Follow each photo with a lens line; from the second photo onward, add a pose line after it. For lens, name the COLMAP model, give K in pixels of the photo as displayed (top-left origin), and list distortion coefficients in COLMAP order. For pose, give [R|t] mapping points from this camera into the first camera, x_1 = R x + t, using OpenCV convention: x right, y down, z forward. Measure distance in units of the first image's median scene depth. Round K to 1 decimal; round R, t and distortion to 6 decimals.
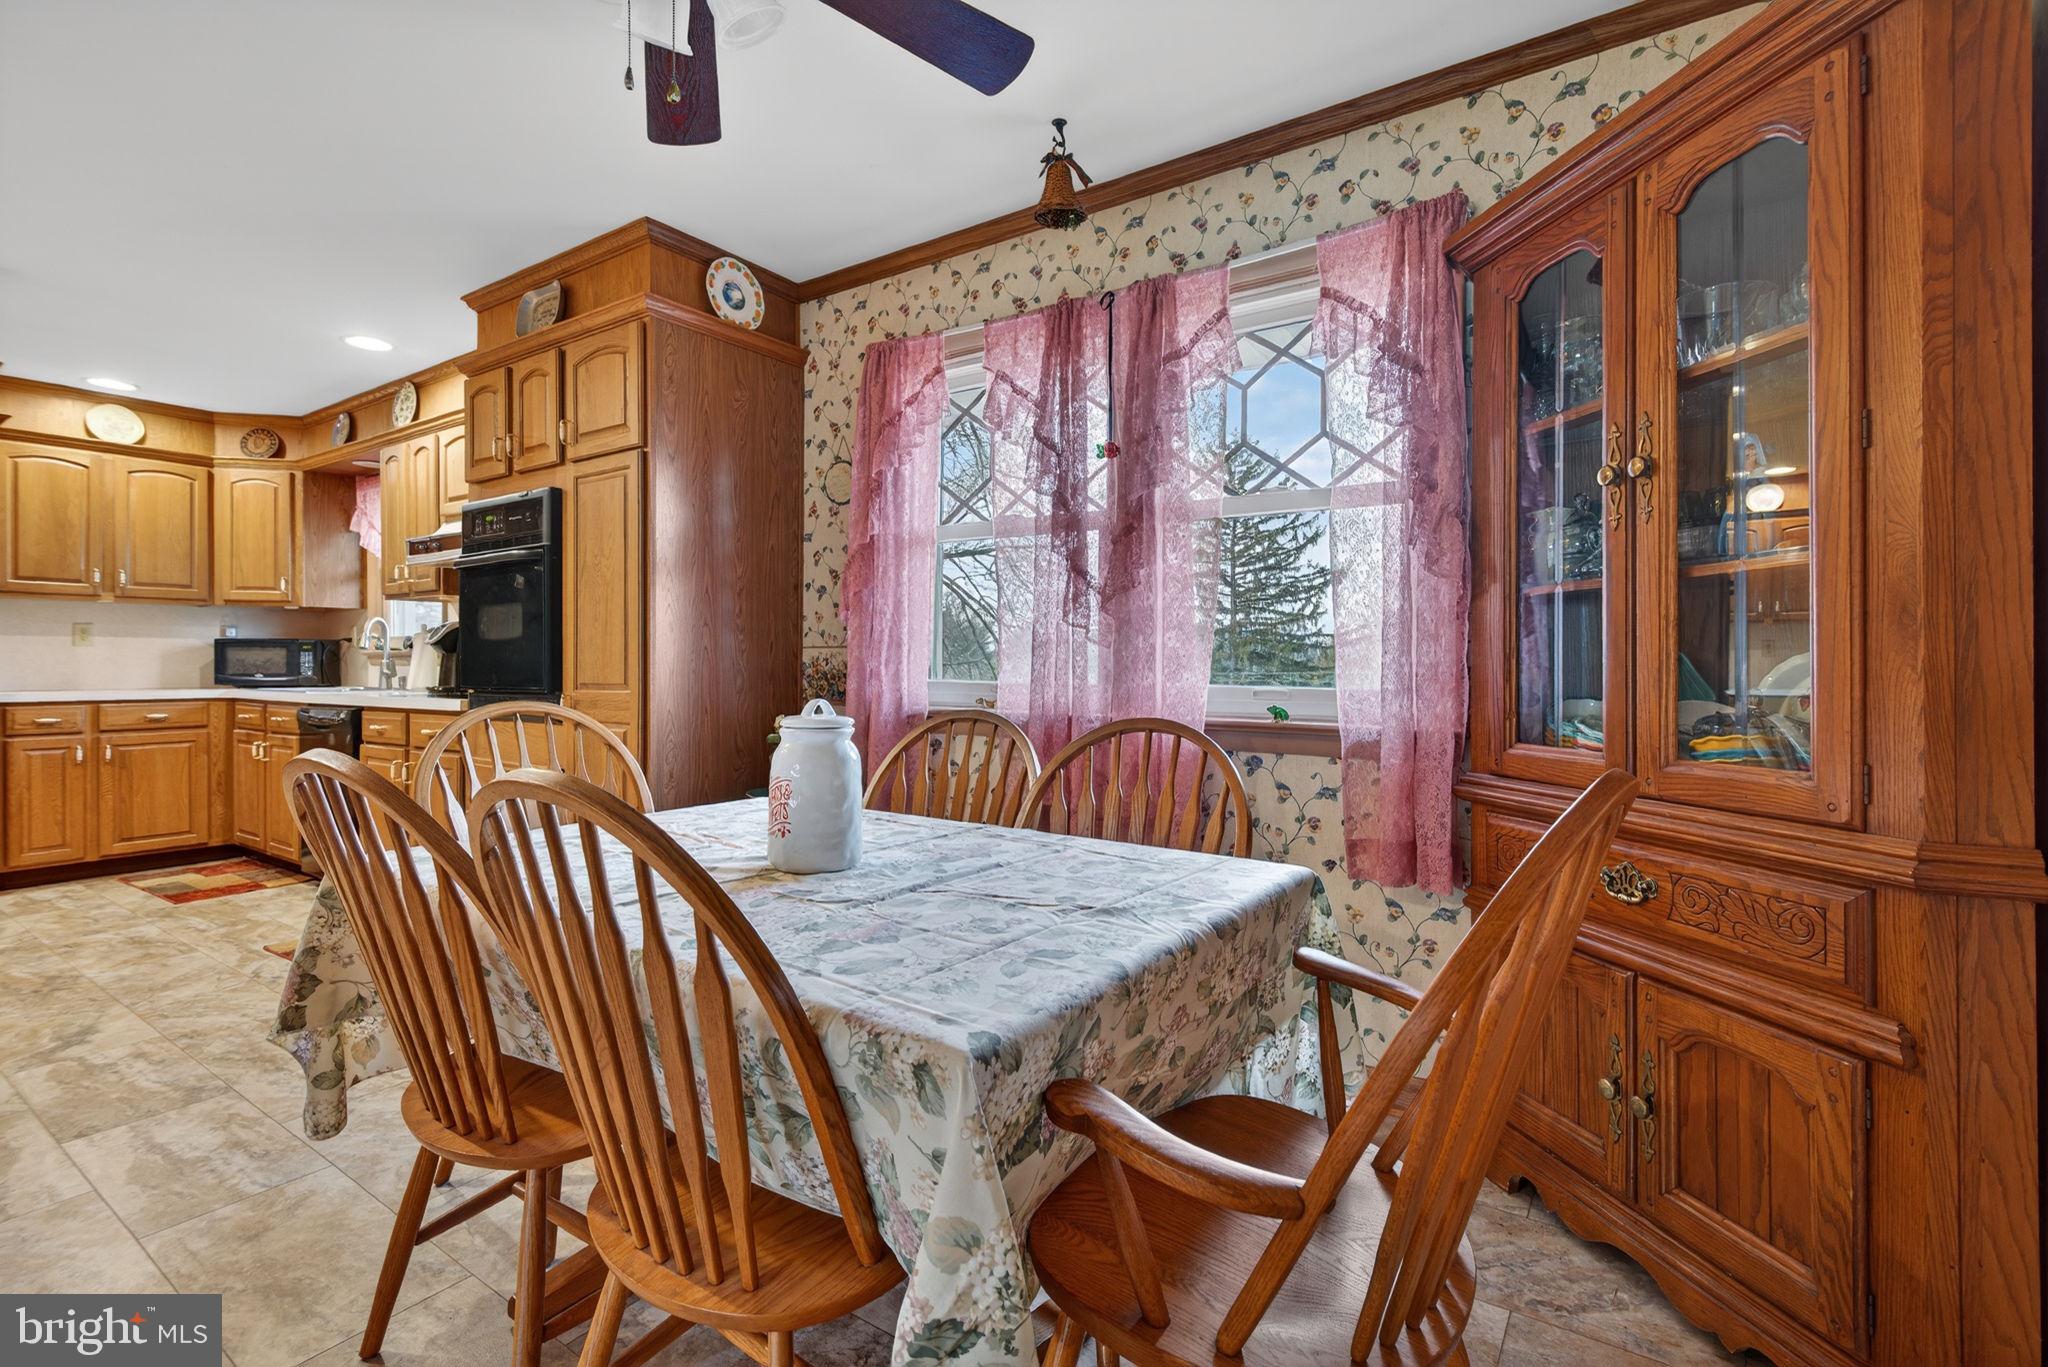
lens RADIAL K [[924.0, 0, 1022.7], [0, 924.0, 661.9], [0, 0, 1]] dist [0.002029, -0.000768]
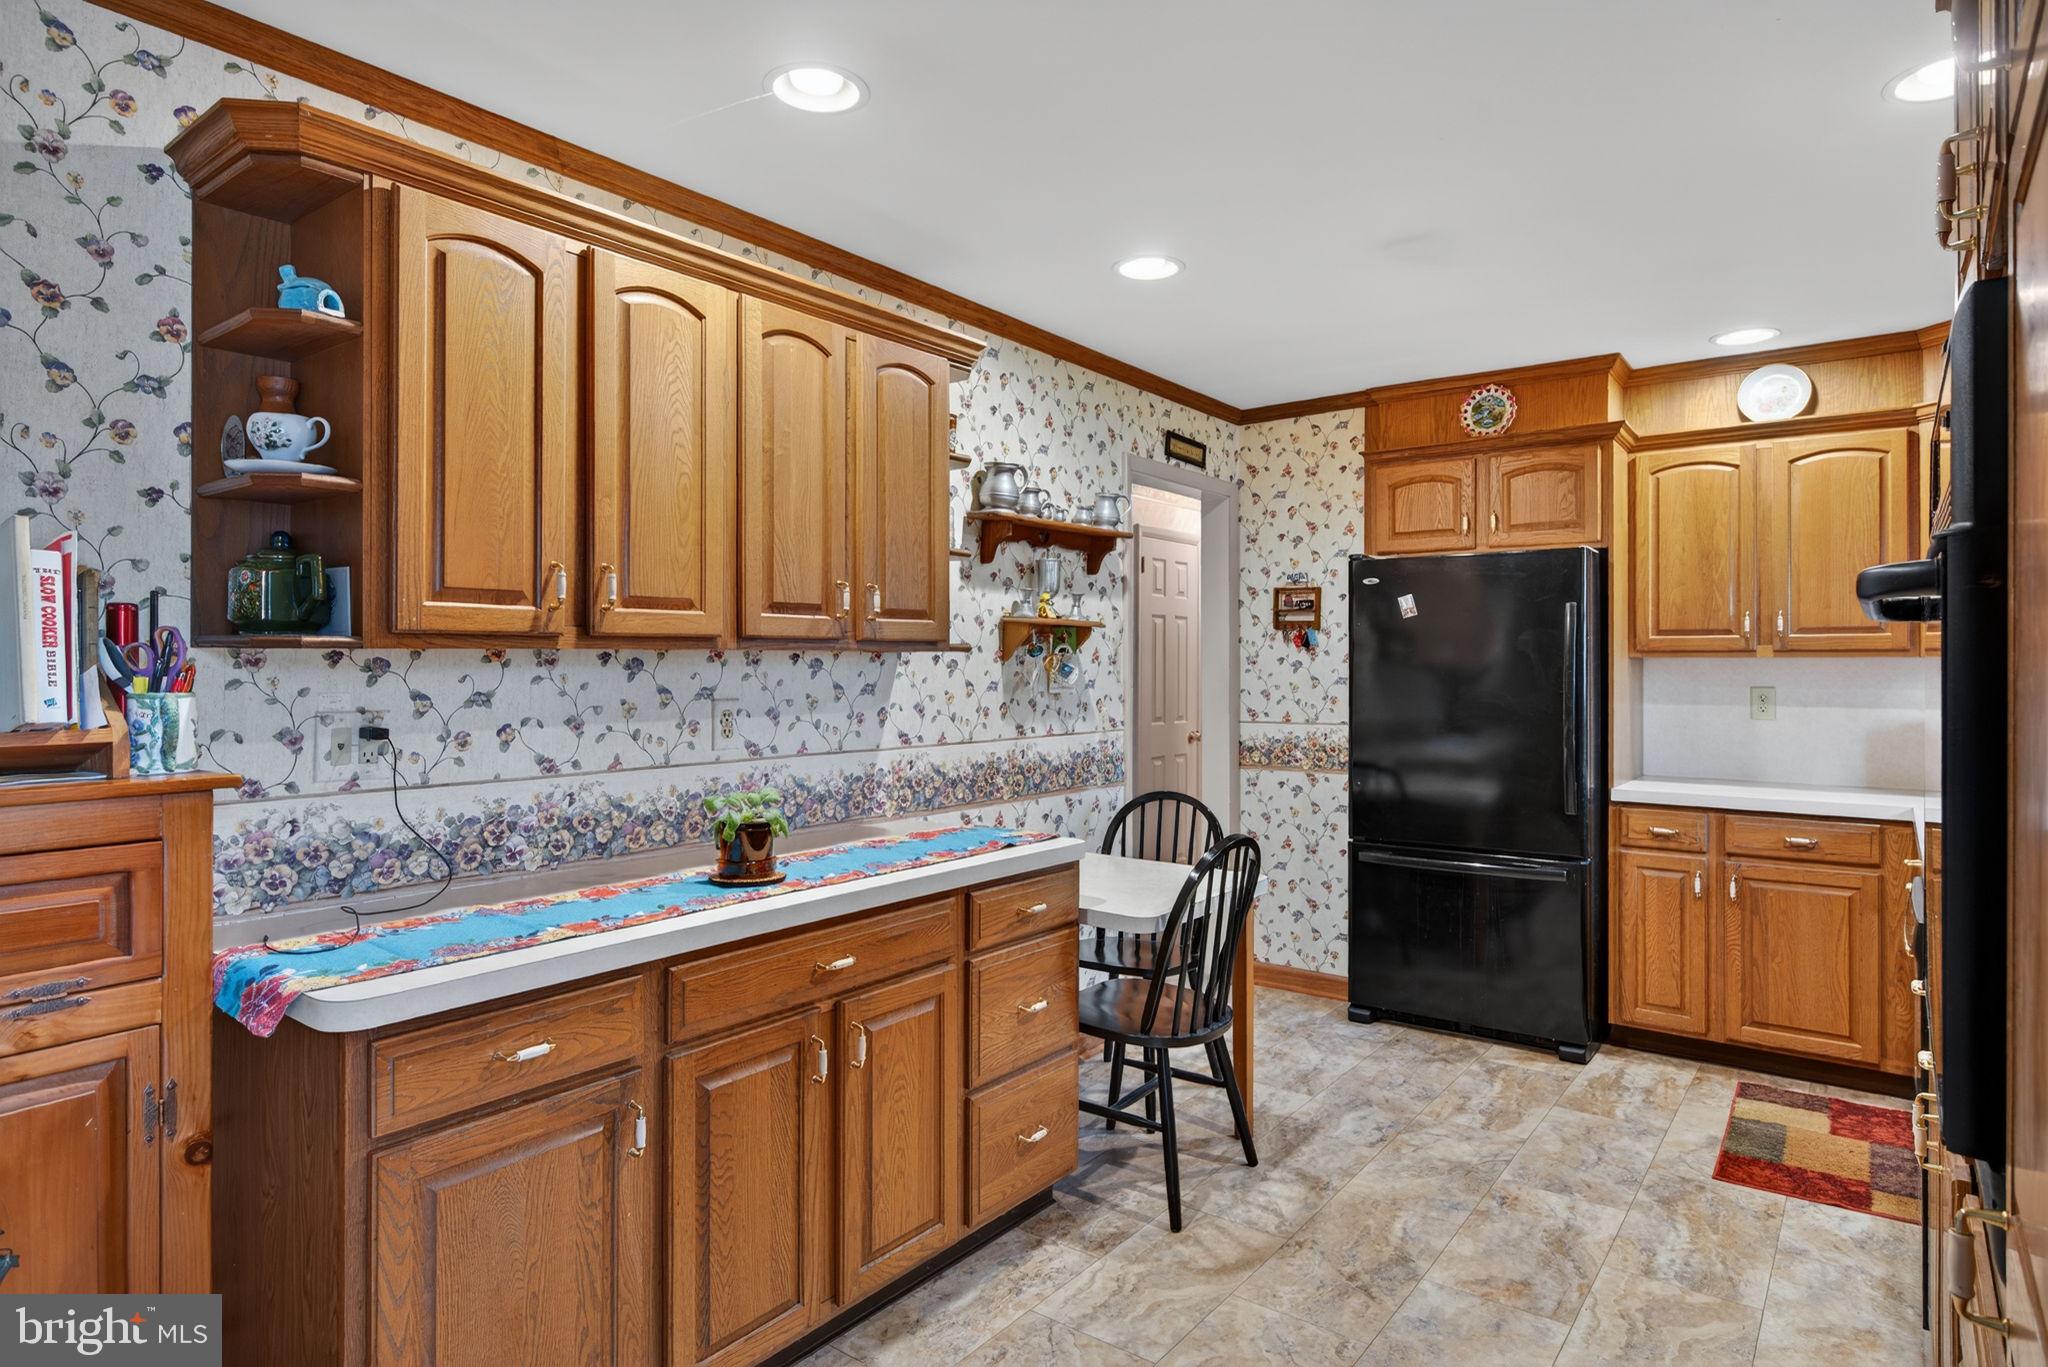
lens RADIAL K [[1135.3, 0, 1044.8], [0, 1135.3, 668.6], [0, 0, 1]] dist [0.000325, 0.000287]
pose [[-0.034773, 0.004741, -0.999384, -0.139655], [-0.002262, 0.999986, 0.004823, -0.060182], [0.999393, 0.002428, -0.034762, 0.498731]]
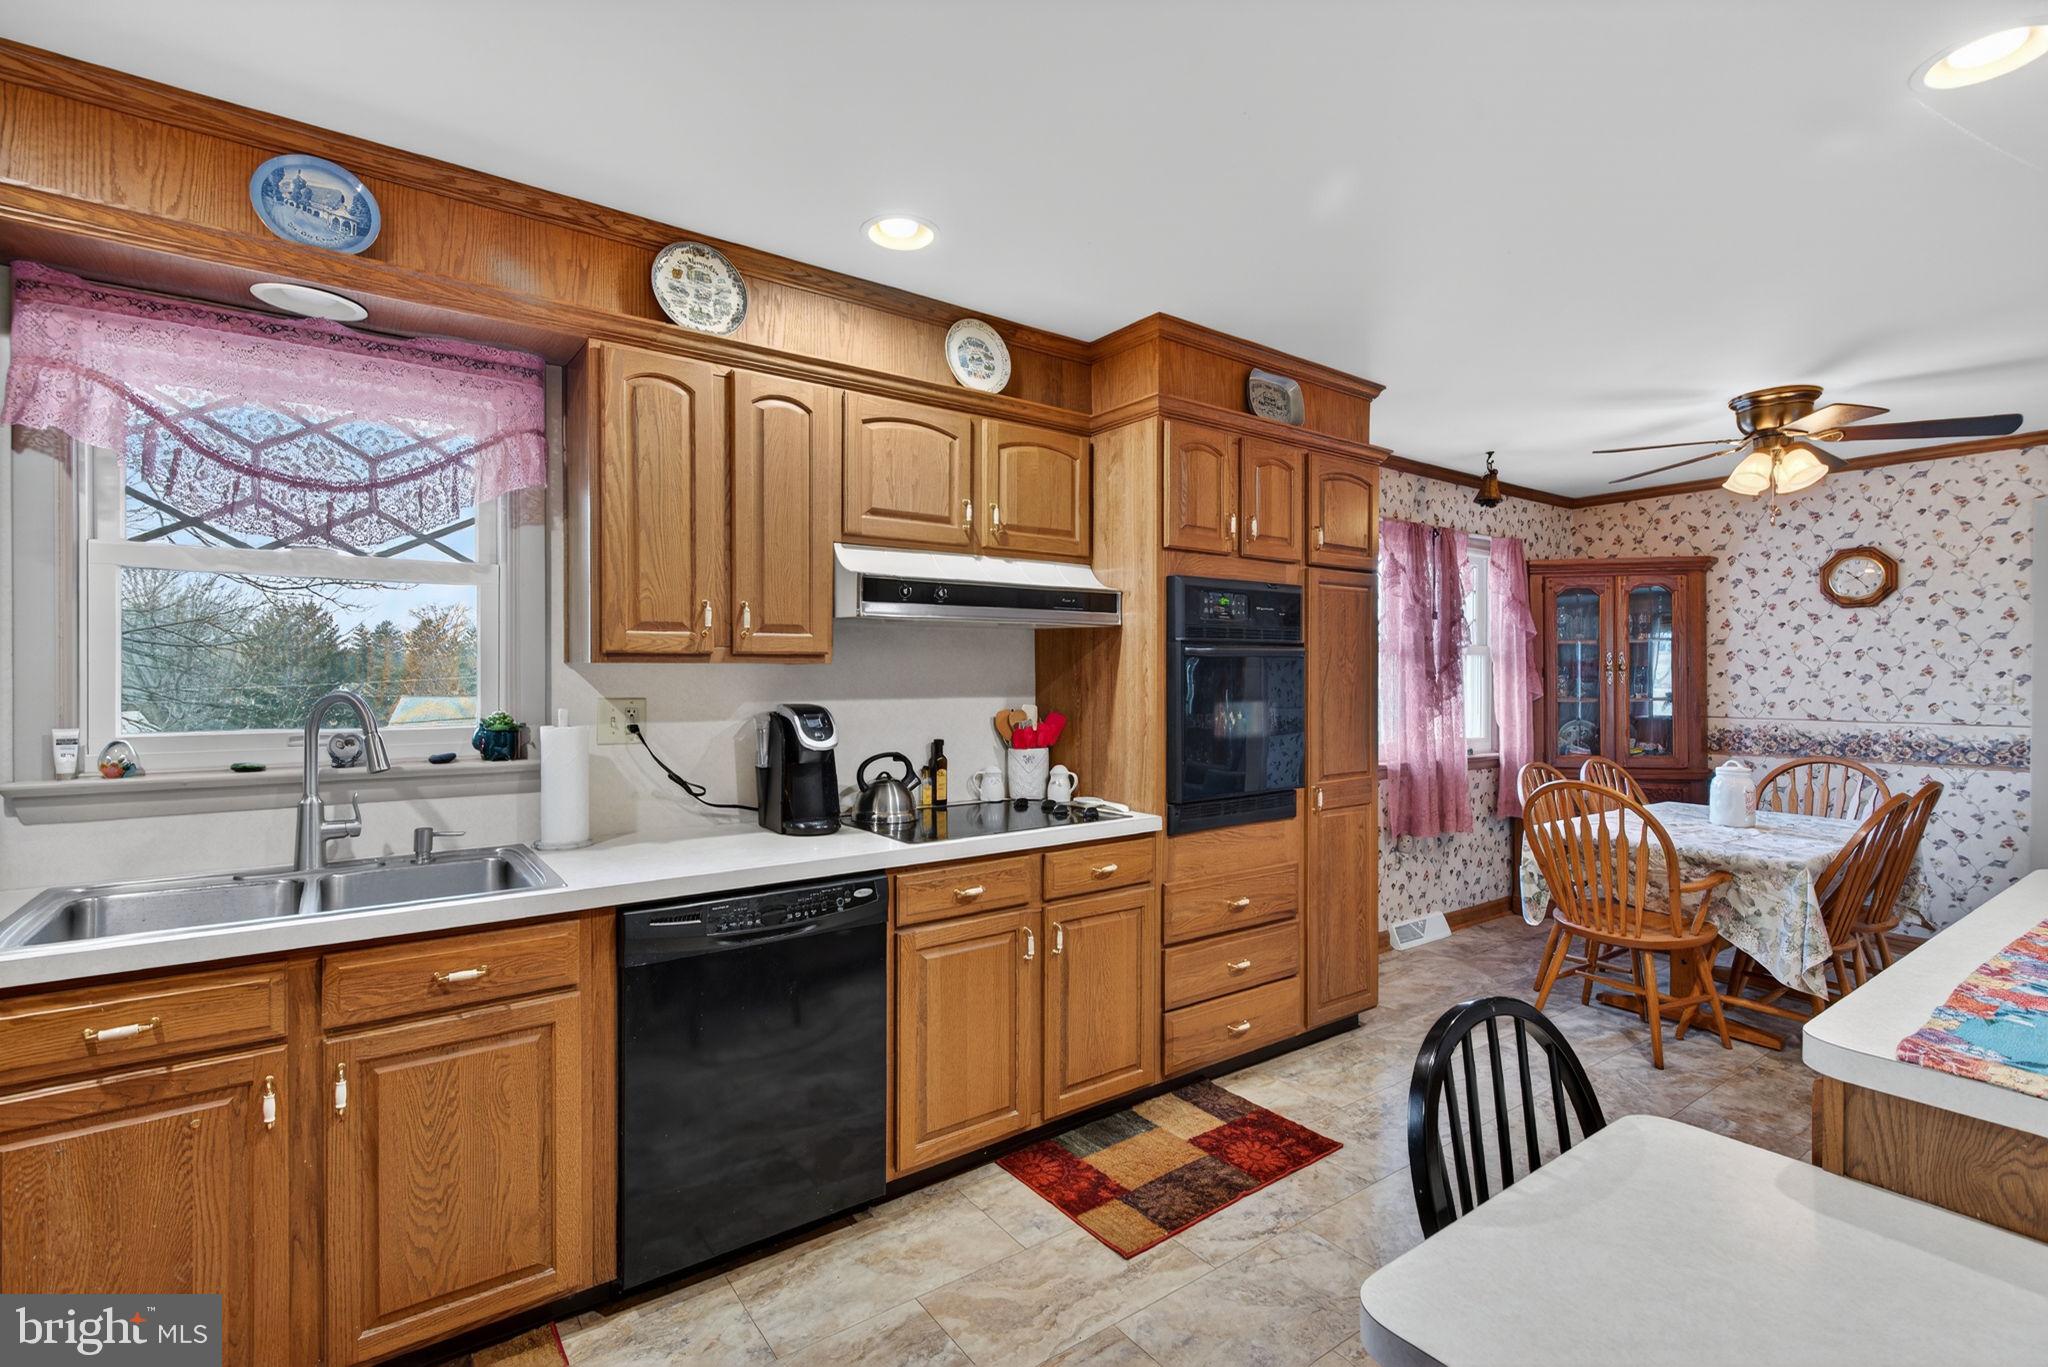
lens RADIAL K [[924.0, 0, 1017.7], [0, 924.0, 682.4], [0, 0, 1]] dist [0.002029, -0.000768]
pose [[0.342508, -0.011493, 0.939445, -1.017700], [-0.002961, 0.999907, 0.013312, -0.061641], [-0.939510, -0.007342, 0.342442, 0.611434]]
